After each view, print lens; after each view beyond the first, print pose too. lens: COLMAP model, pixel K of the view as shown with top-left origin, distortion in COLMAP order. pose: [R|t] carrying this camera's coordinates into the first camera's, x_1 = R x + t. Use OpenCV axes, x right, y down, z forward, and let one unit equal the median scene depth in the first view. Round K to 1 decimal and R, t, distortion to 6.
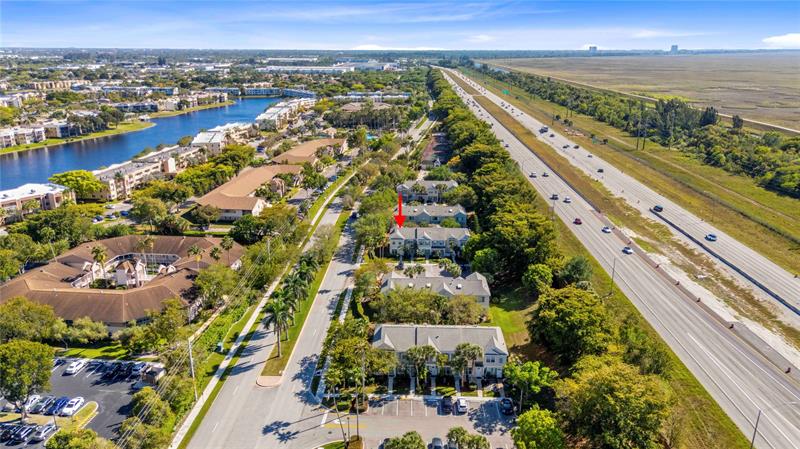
lens RADIAL K [[583.8, 0, 400.0], [0, 583.8, 224.5], [0, 0, 1]] dist [0.067215, -0.078188]
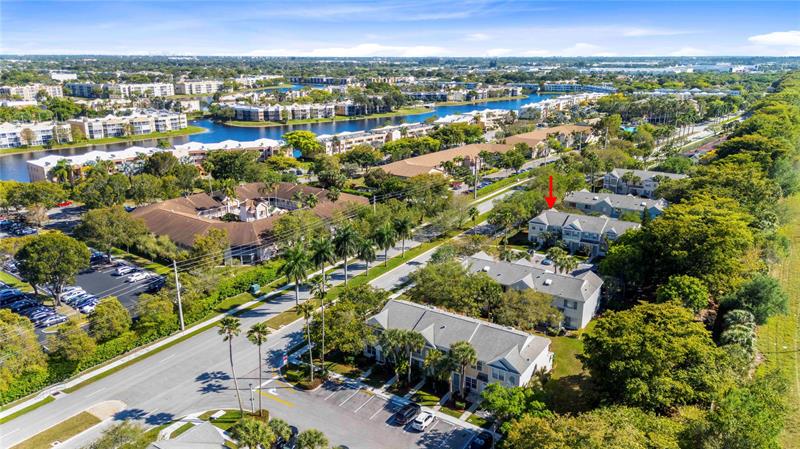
lens RADIAL K [[583.8, 0, 400.0], [0, 583.8, 224.5], [0, 0, 1]] dist [0.067215, -0.078188]
pose [[0.851584, 0.140206, -0.505121, 0.112304], [-0.146868, 0.988792, 0.026854, 0.015289], [0.503224, 0.051318, 0.862631, 0.097760]]
